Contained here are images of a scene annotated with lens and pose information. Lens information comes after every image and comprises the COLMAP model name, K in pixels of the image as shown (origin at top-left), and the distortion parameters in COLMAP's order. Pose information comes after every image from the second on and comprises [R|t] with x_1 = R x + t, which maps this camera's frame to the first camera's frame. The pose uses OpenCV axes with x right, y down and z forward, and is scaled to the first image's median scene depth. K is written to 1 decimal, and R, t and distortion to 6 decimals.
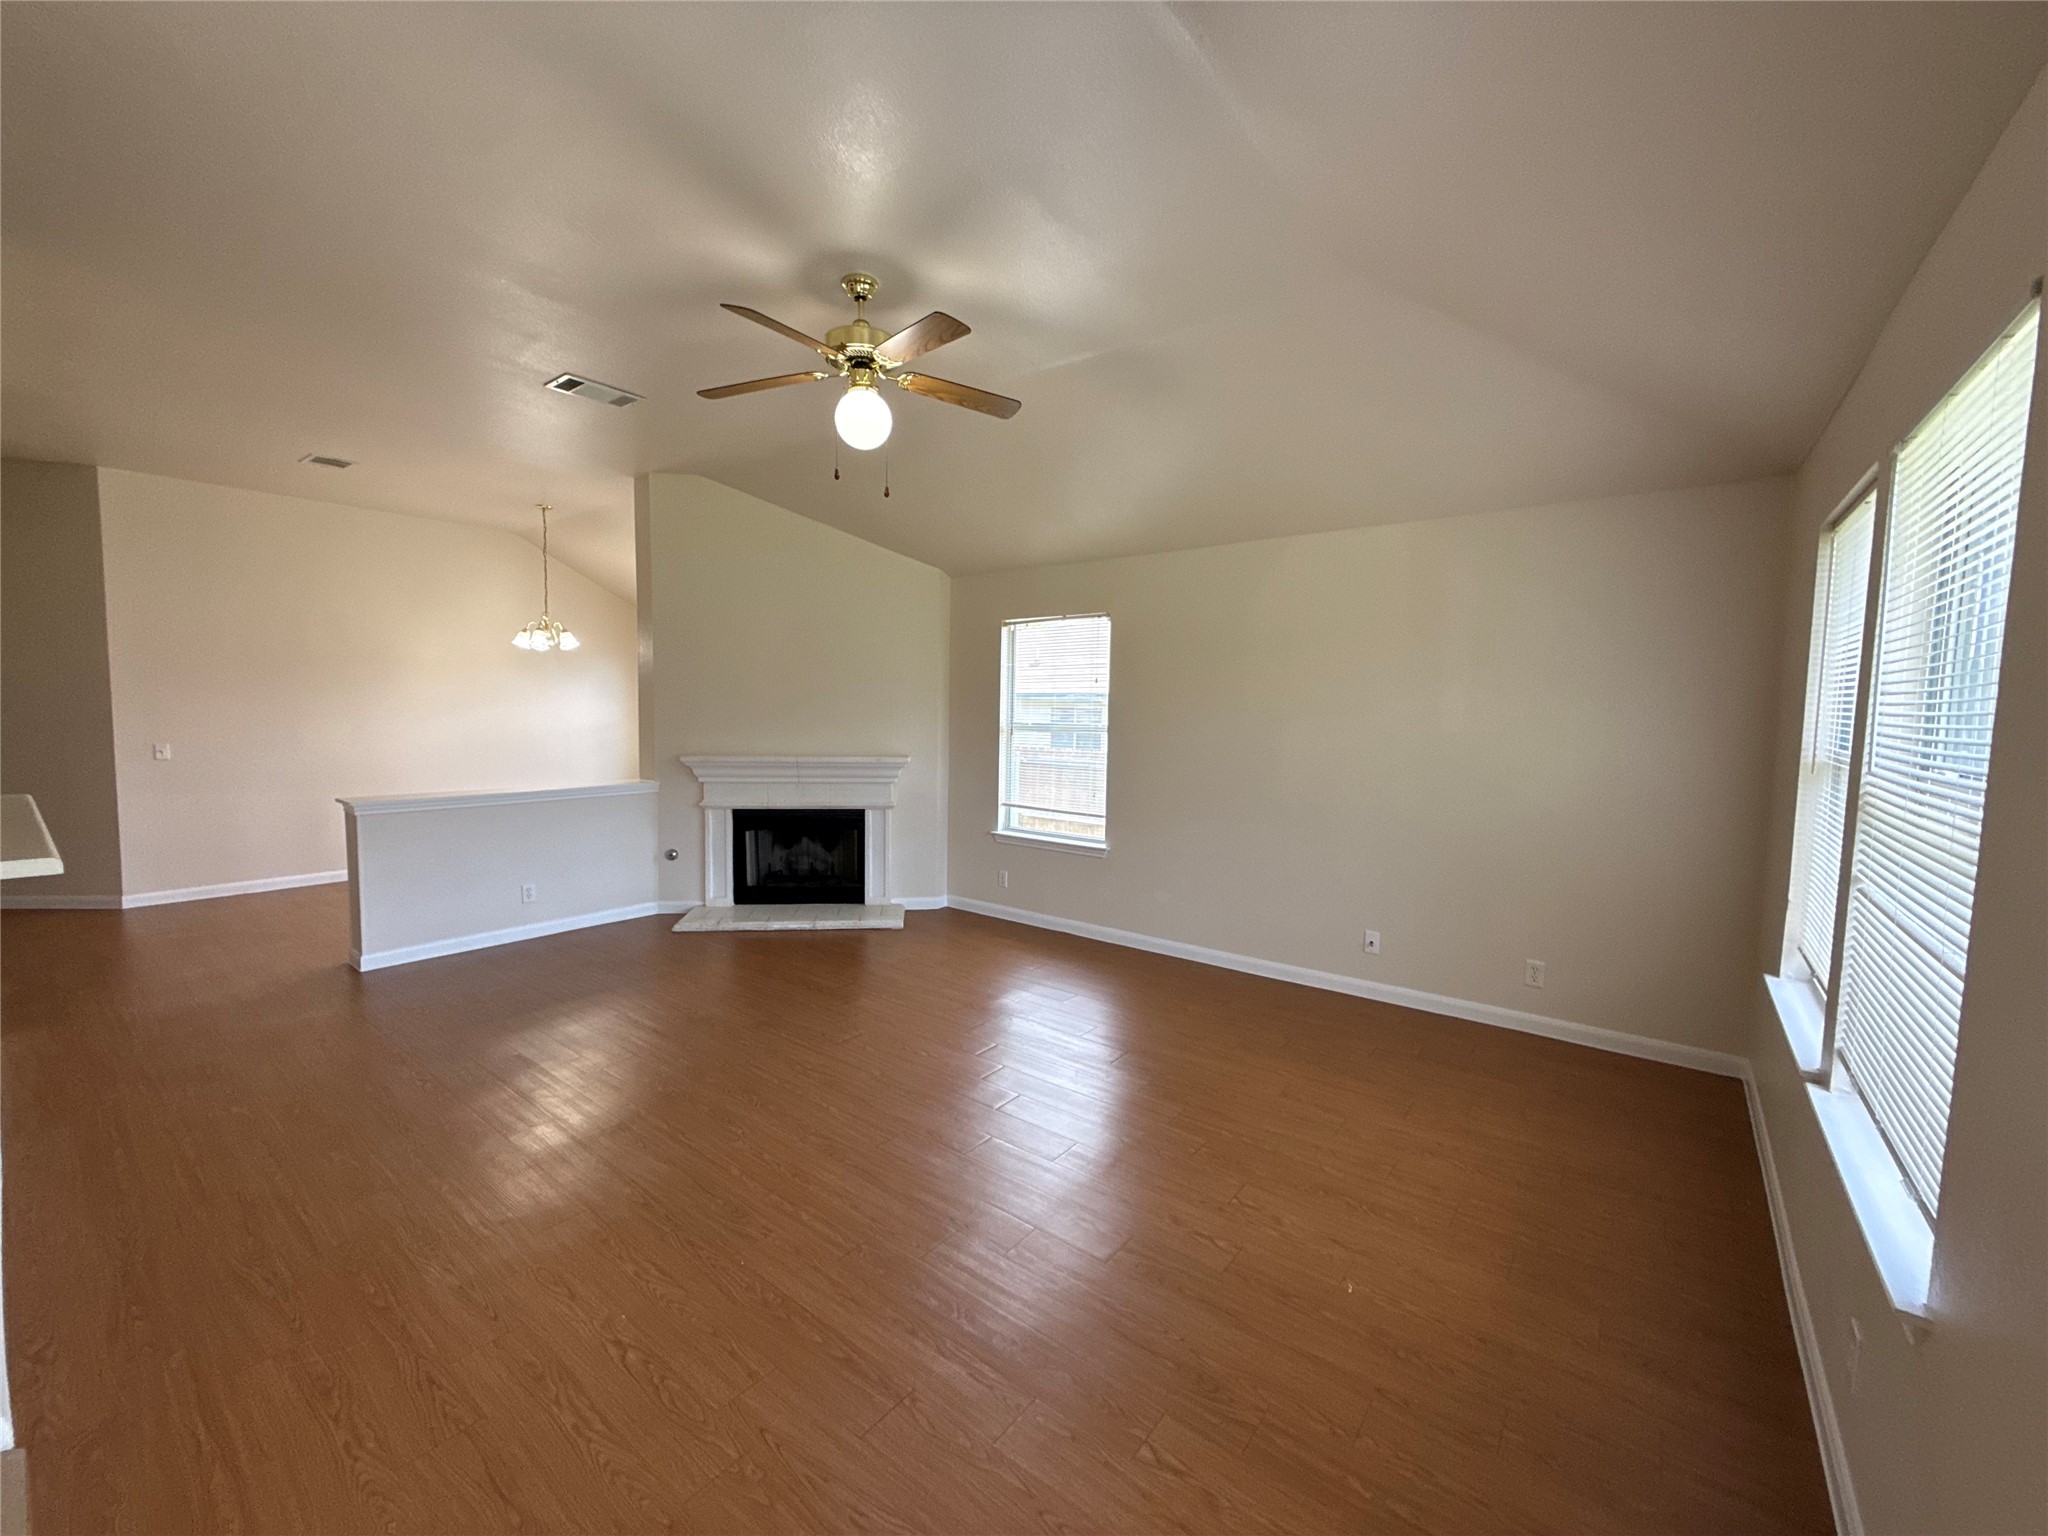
lens RADIAL K [[818.2, 0, 1010.7], [0, 818.2, 765.1], [0, 0, 1]] dist [-0.000611, 0.000436]
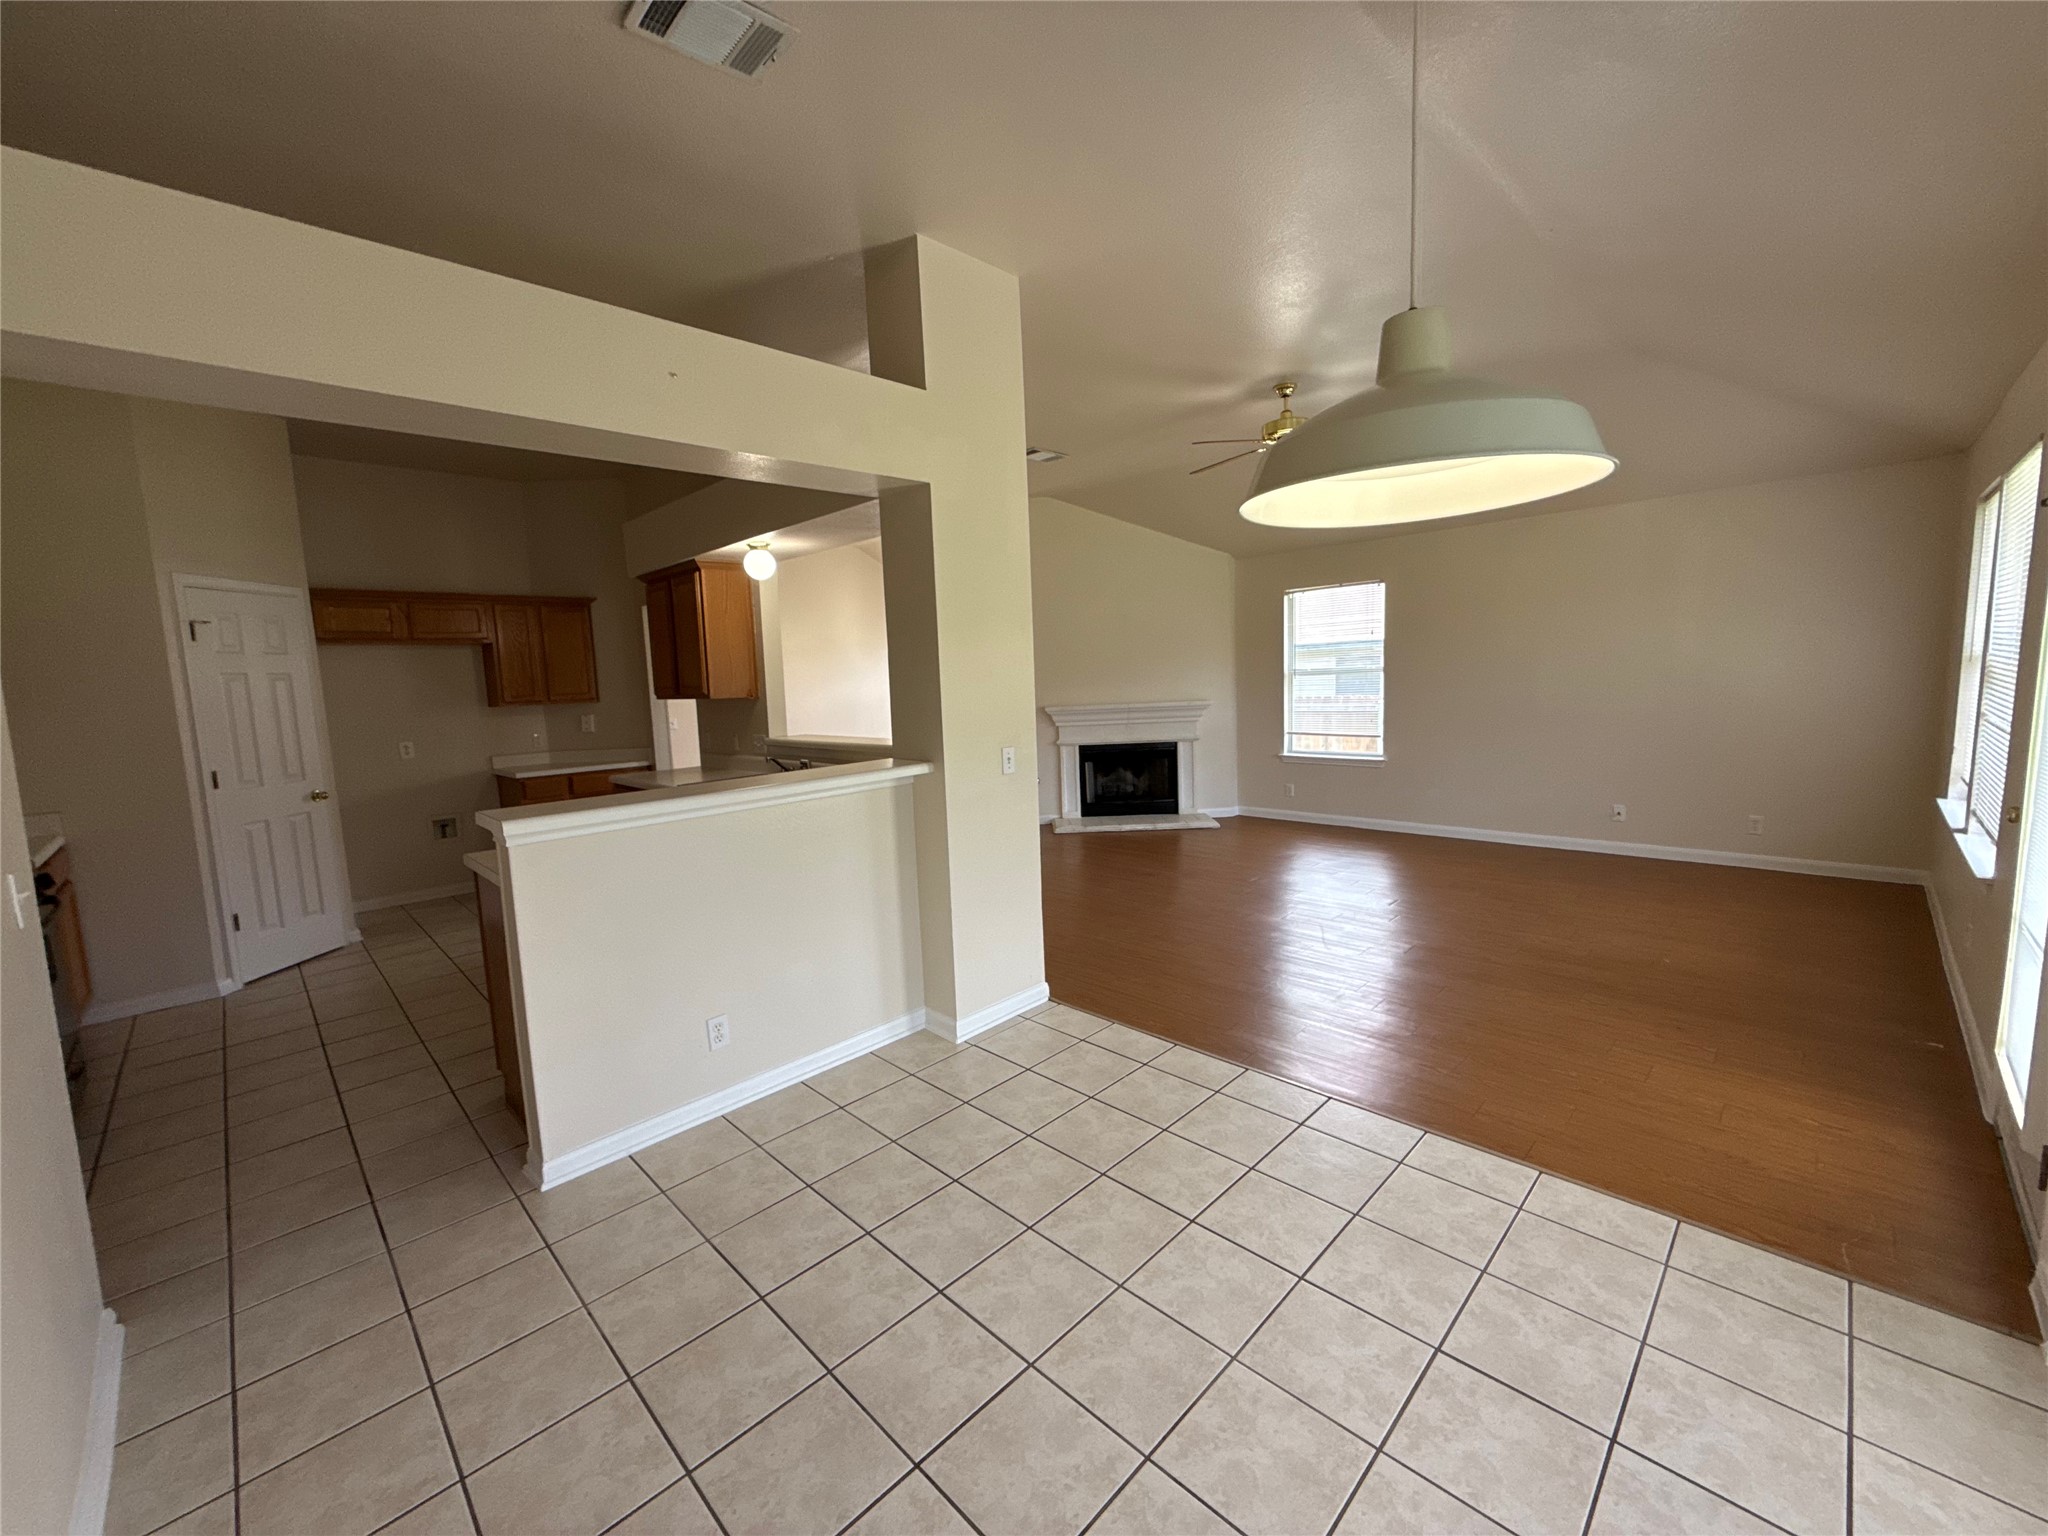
lens RADIAL K [[818.2, 0, 1010.7], [0, 818.2, 765.1], [0, 0, 1]] dist [-0.000611, 0.000436]
pose [[0.990869, -0.041338, -0.128334, -0.283021], [0.046993, 0.998039, 0.041347, 0.025008], [0.126373, -0.047000, 0.990869, -0.348607]]
